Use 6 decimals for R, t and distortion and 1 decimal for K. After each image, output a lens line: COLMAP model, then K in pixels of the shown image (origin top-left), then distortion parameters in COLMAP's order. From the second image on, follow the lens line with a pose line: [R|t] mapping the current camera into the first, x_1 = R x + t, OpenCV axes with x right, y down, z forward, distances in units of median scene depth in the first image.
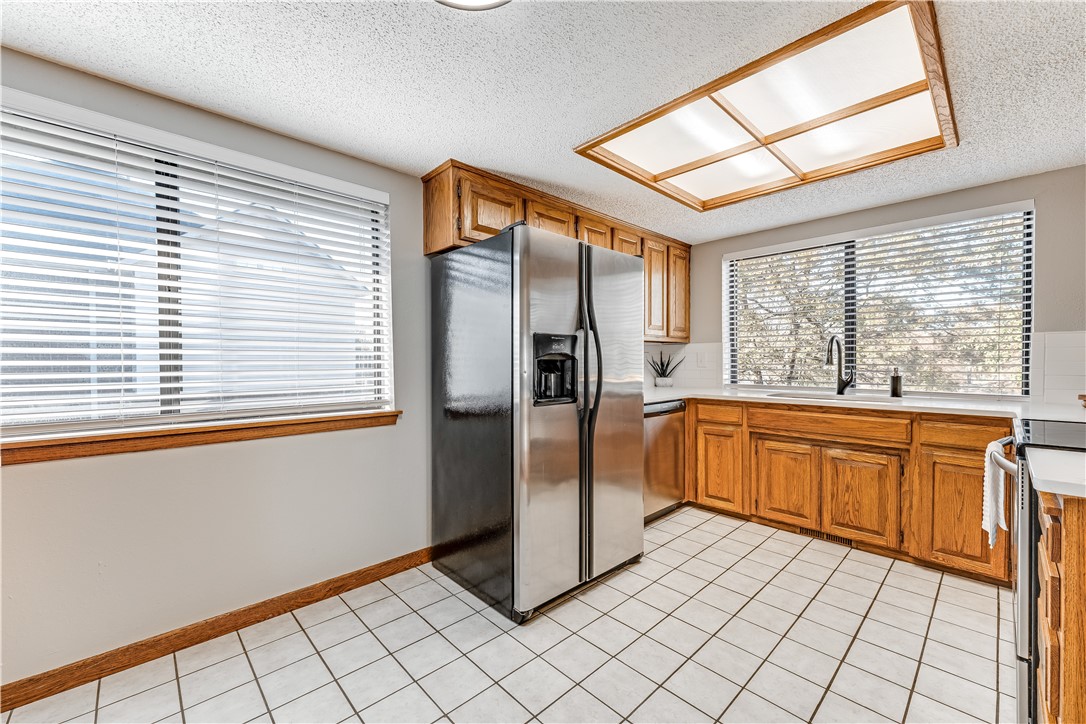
lens RADIAL K [[433.5, 0, 543.0], [0, 433.5, 362.0], [0, 0, 1]] dist [0.014425, -0.000001]
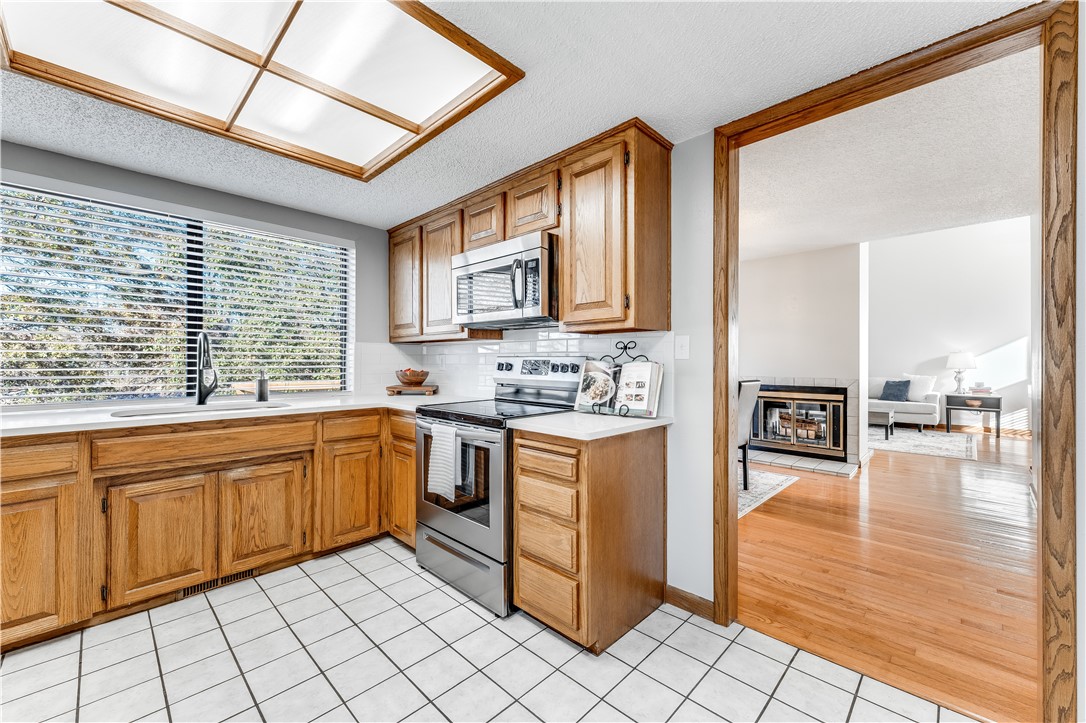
lens RADIAL K [[433.5, 0, 543.0], [0, 433.5, 361.5], [0, 0, 1]] dist [0.014425, -0.000001]
pose [[-0.035830, 0.006306, 0.999338, -0.192800], [0.000131, 0.999980, -0.006305, -0.001846], [-0.999358, -0.000095, -0.035830, 0.450618]]
